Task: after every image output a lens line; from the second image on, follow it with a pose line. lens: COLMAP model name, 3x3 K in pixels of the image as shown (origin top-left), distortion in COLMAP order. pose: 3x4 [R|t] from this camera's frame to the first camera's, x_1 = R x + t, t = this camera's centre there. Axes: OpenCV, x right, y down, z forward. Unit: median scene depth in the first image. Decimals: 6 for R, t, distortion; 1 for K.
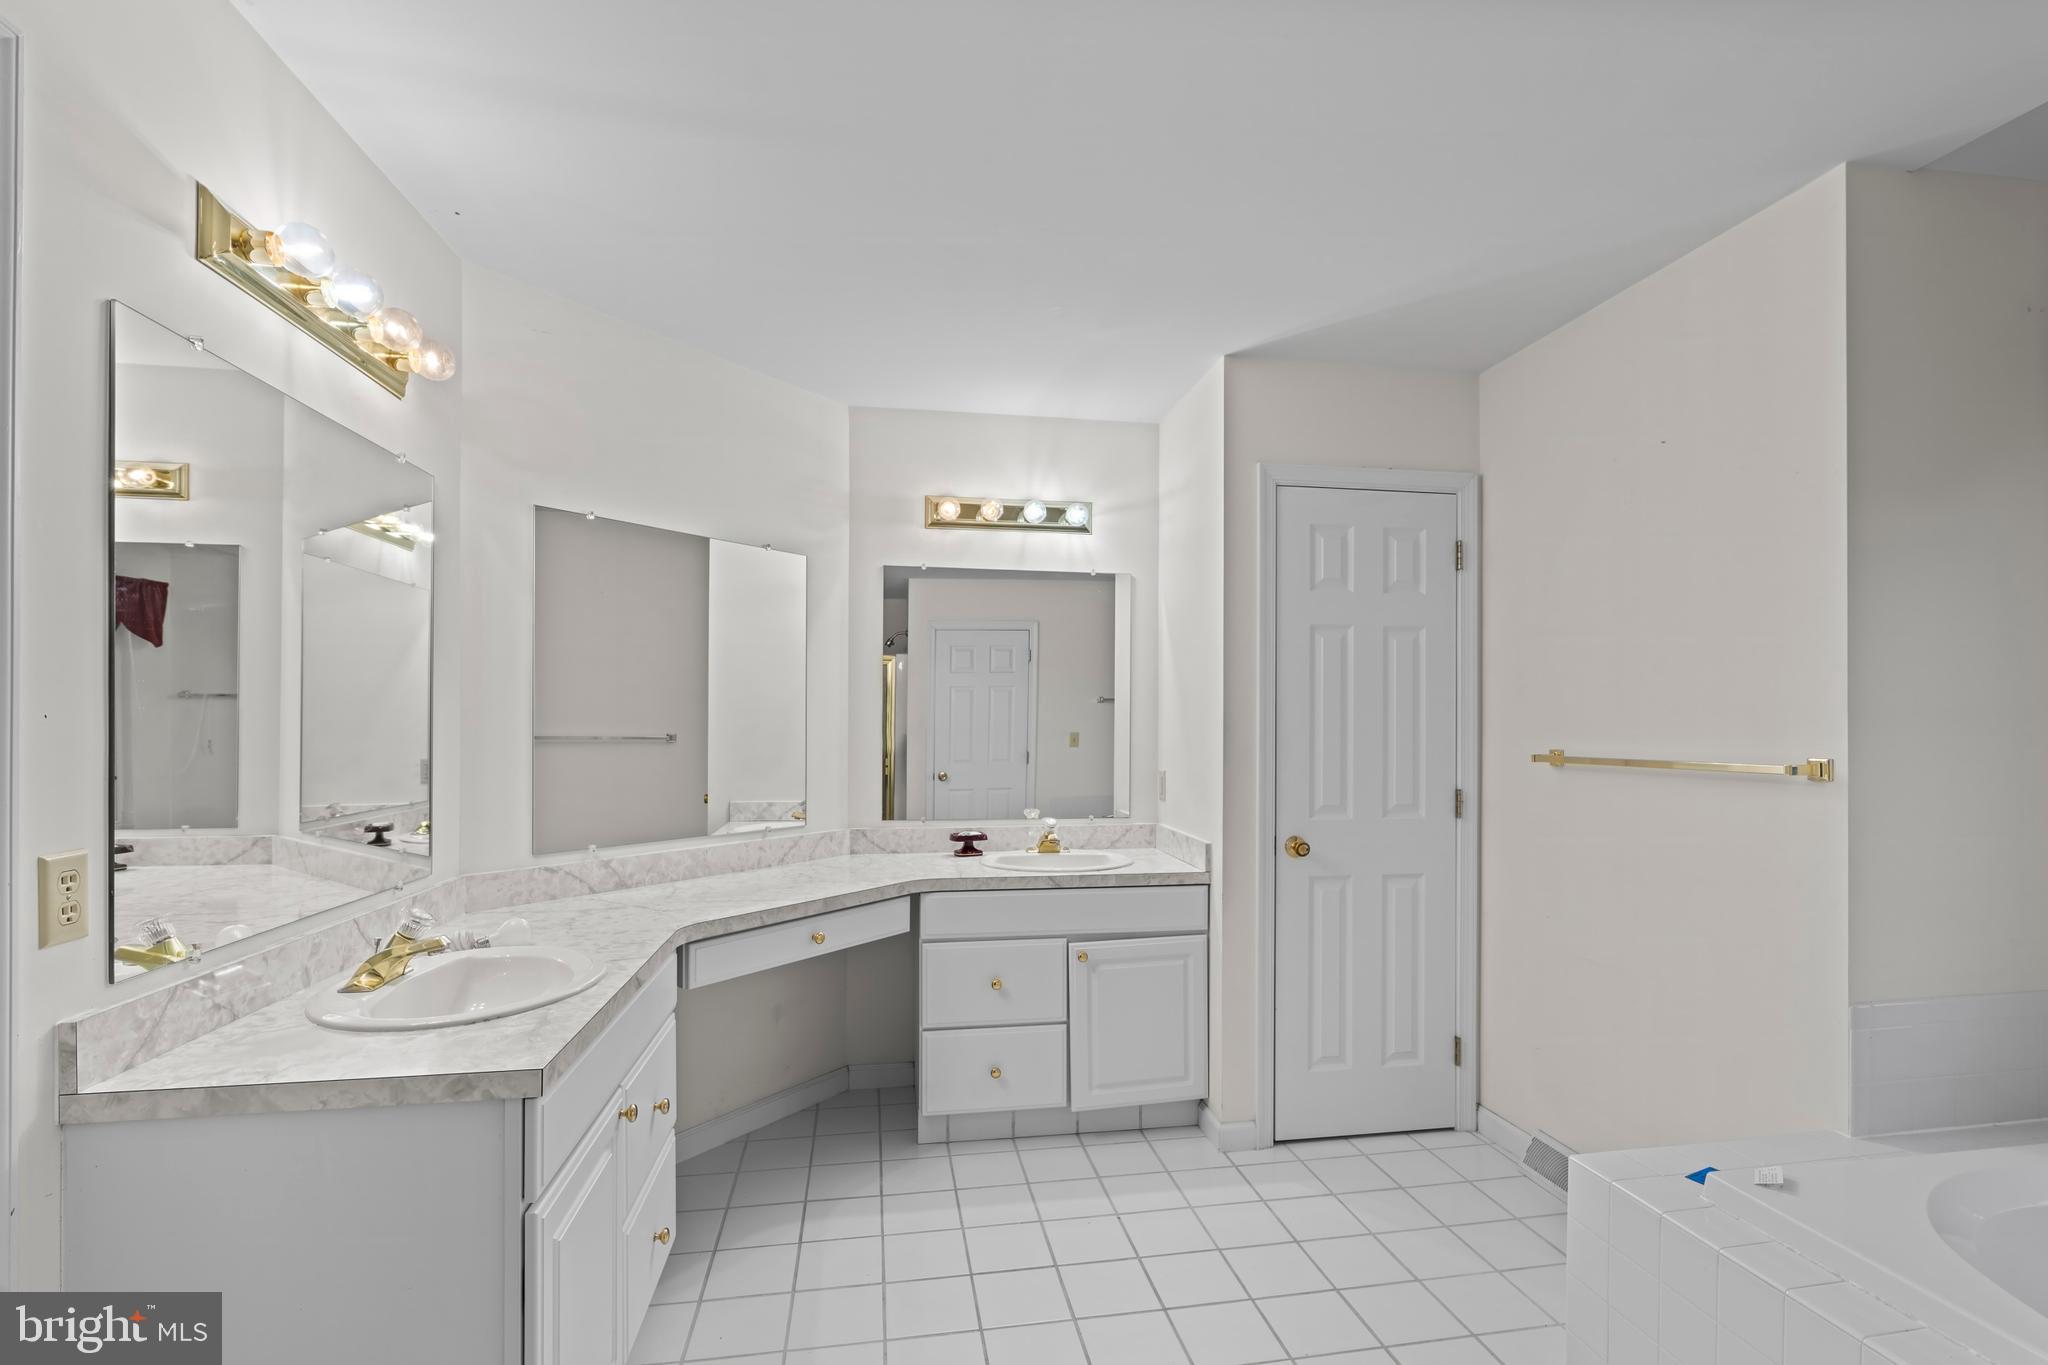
lens RADIAL K [[940.0, 0, 1031.8], [0, 940.0, 721.3], [0, 0, 1]] dist [-0.003149, 0.001044]
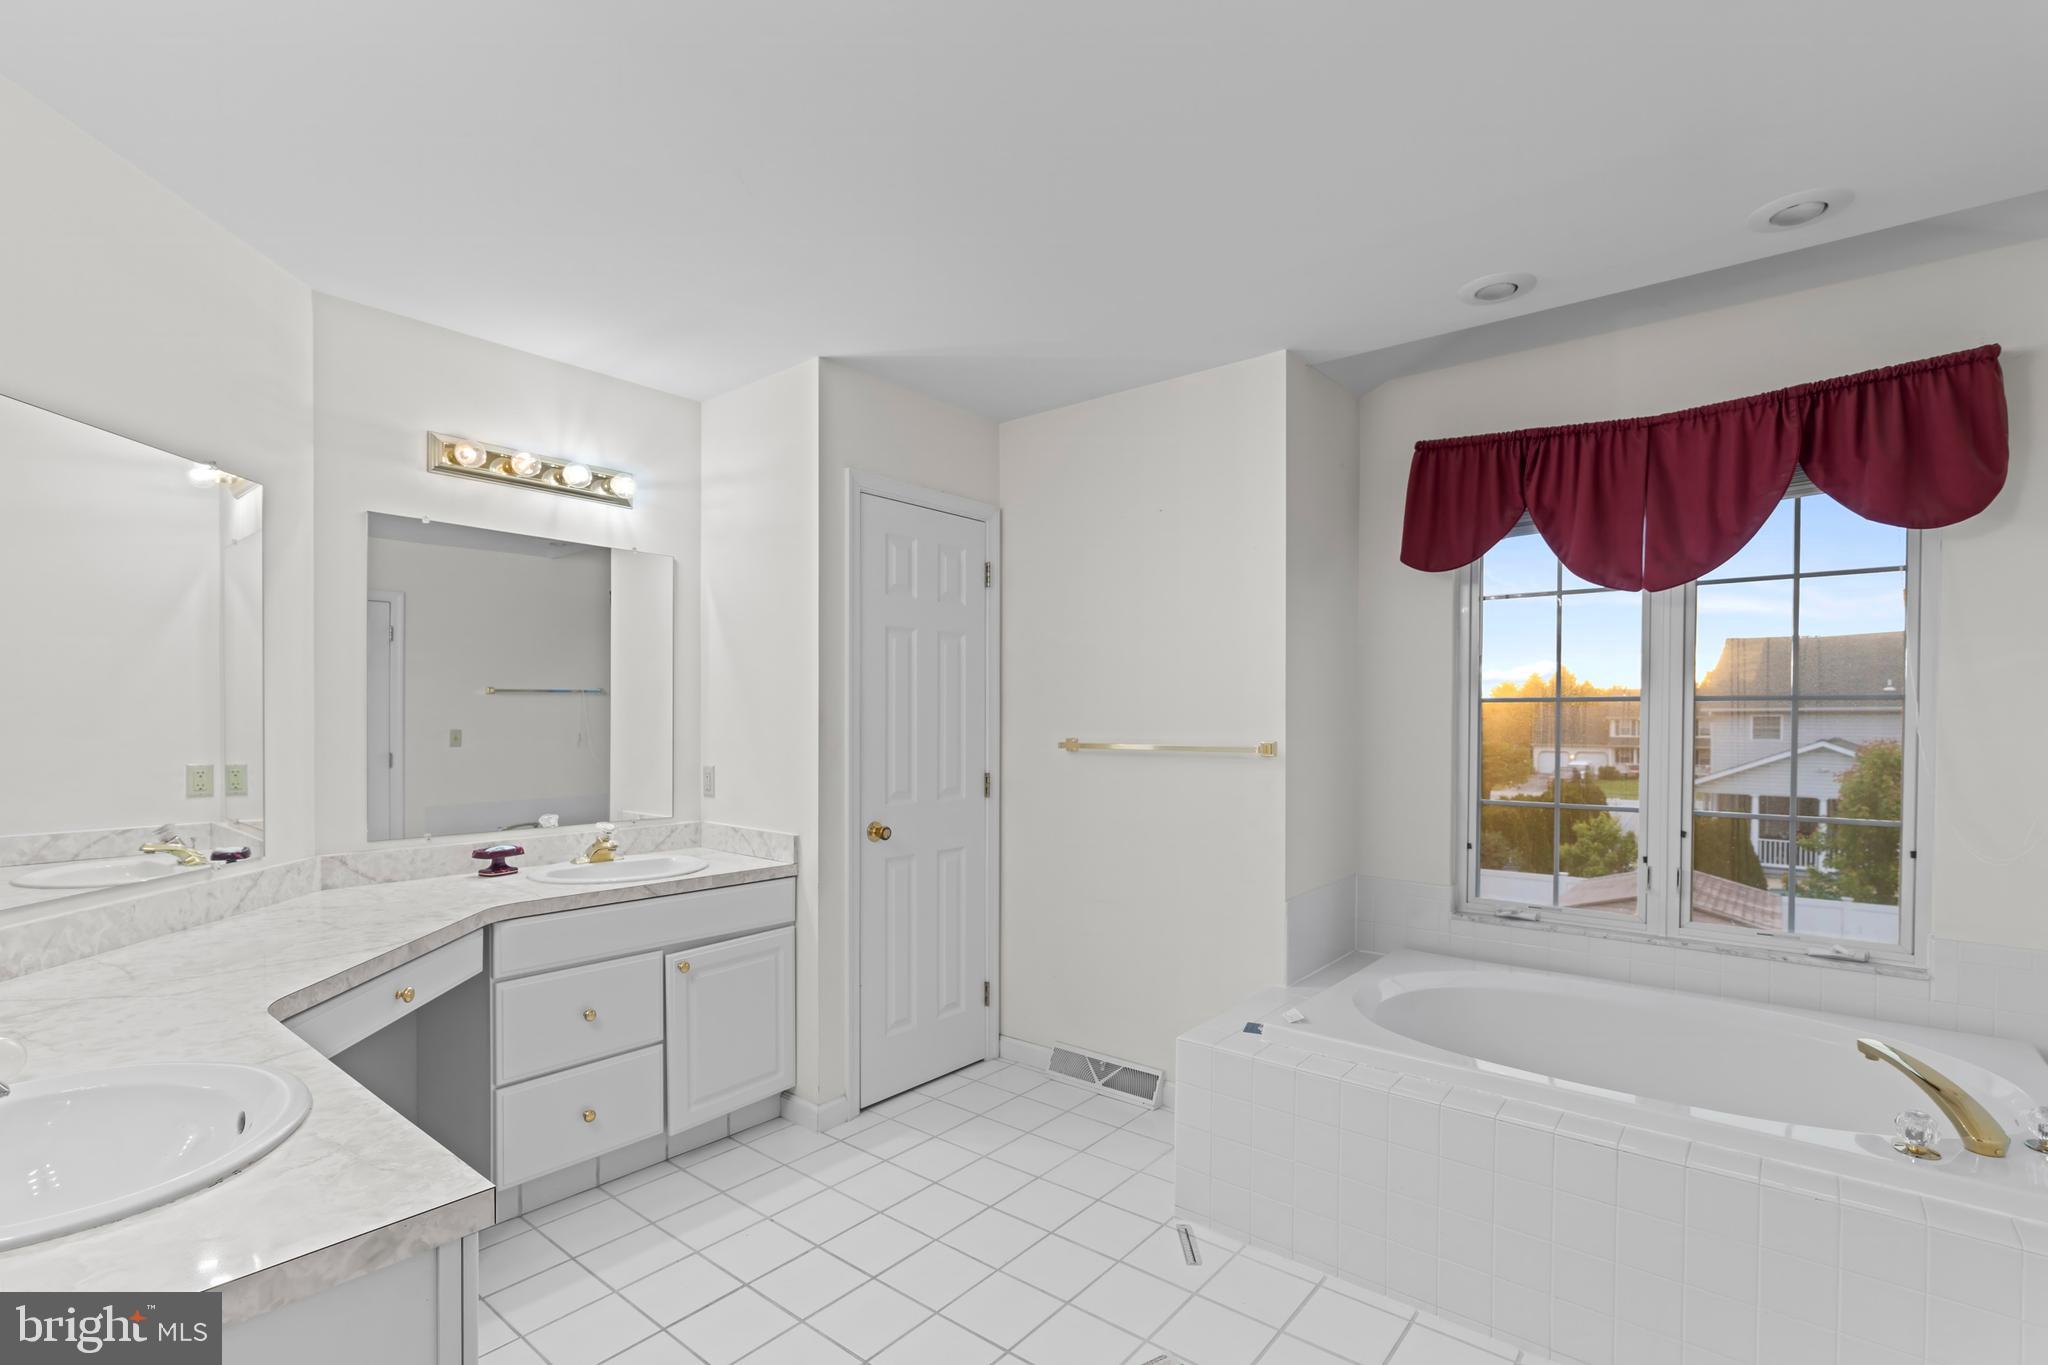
lens RADIAL K [[940.0, 0, 1031.8], [0, 940.0, 721.3], [0, 0, 1]] dist [-0.003149, 0.001044]
pose [[0.758884, -0.002675, 0.651221, -0.278899], [-0.003402, 0.999962, 0.008072, -0.002025], [-0.651217, -0.008342, 0.758845, 0.067289]]
